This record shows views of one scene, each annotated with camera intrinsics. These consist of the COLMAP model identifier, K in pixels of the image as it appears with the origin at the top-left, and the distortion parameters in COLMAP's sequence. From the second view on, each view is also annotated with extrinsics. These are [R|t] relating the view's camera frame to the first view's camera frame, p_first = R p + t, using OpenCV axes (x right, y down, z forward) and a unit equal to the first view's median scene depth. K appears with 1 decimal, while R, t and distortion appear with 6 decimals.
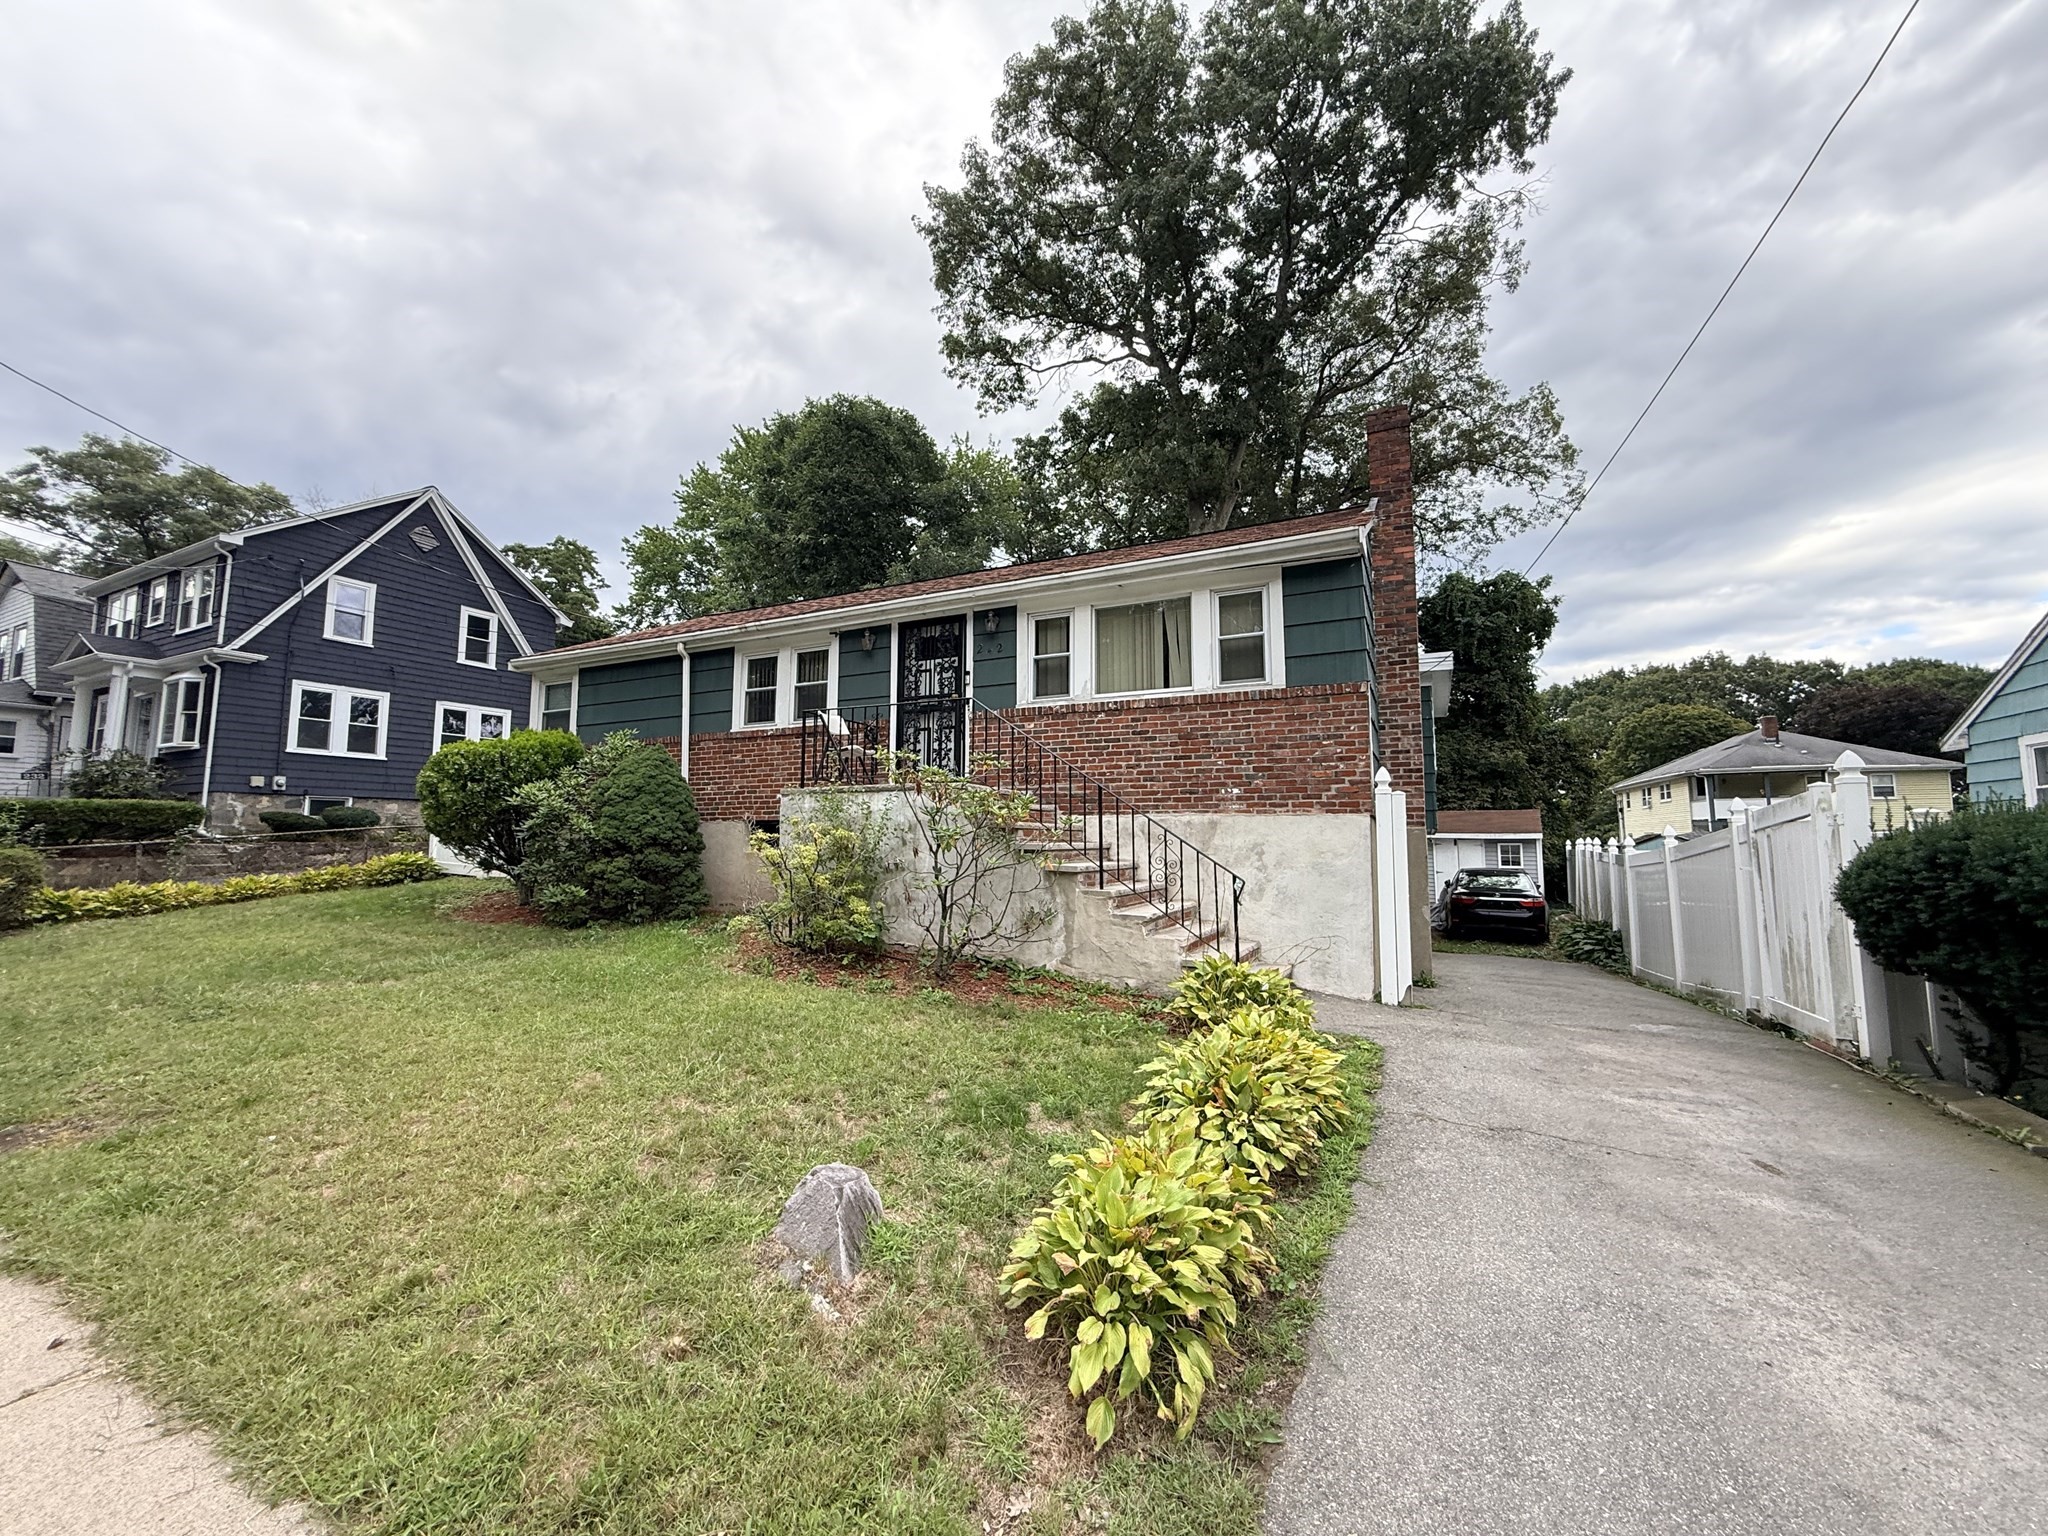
lens RADIAL K [[806.7, 0, 1010.8], [0, 806.7, 756.2], [0, 0, 1]] dist [0.021604, 0.001077]
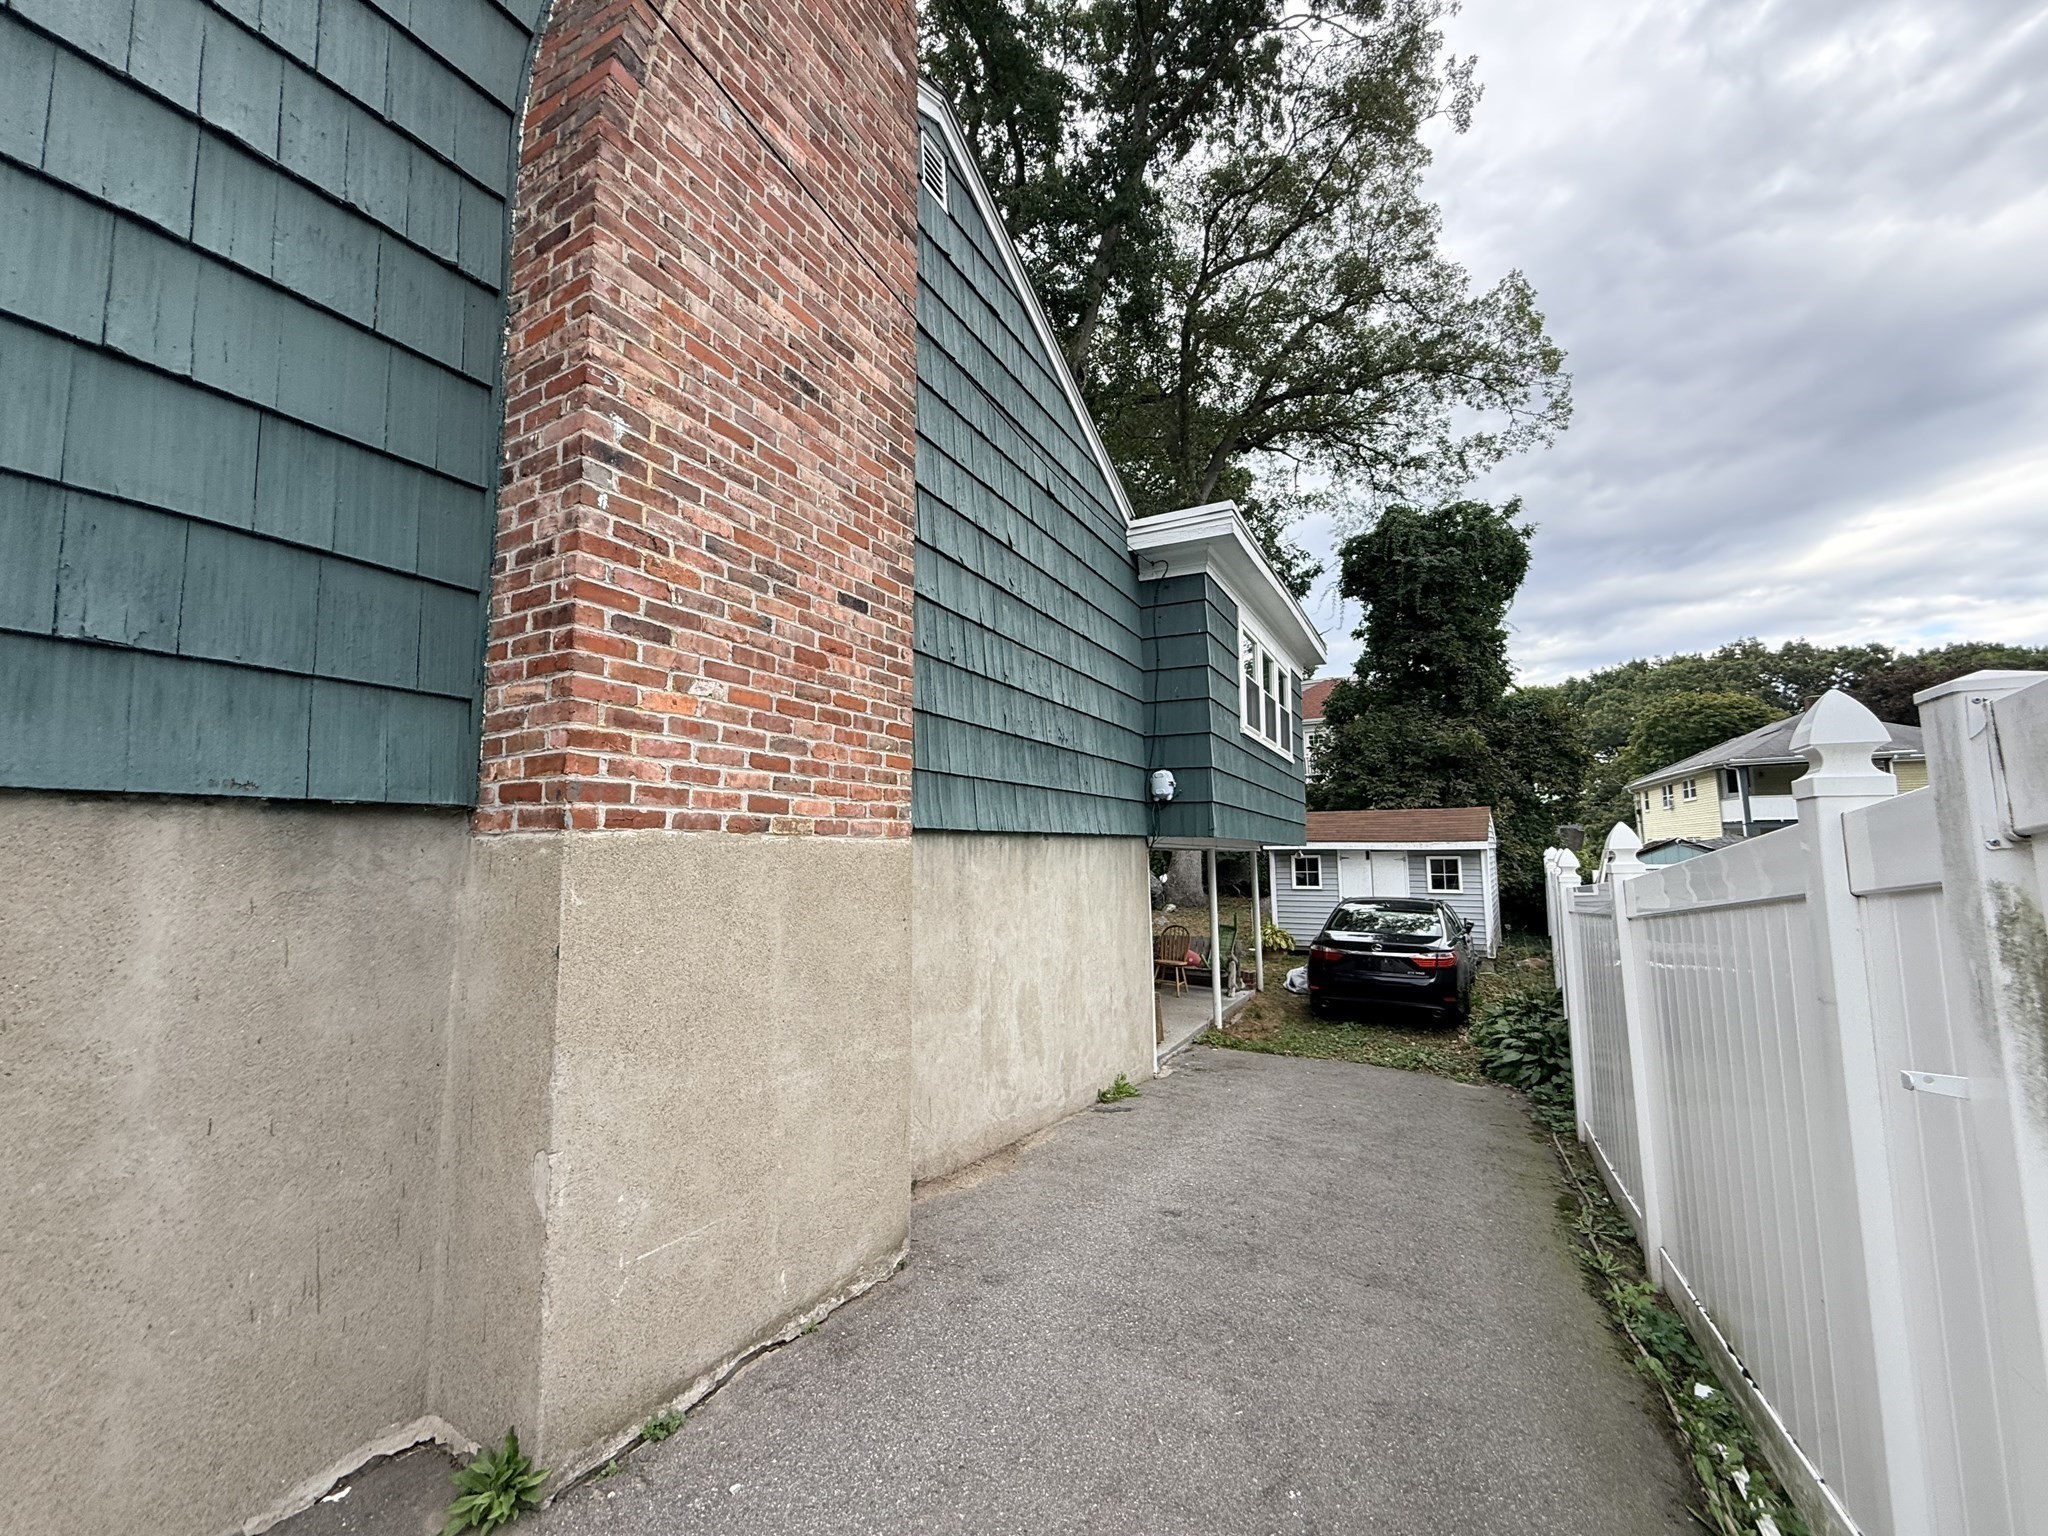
lens RADIAL K [[806.7, 0, 1021.0], [0, 806.7, 754.6], [0, 0, 1]] dist [0.021604, 0.001077]
pose [[0.999775, -0.012617, -0.017066, 0.137401], [0.012305, 0.999758, -0.018256, 0.015105], [0.017293, 0.018042, 0.999688, 0.158503]]
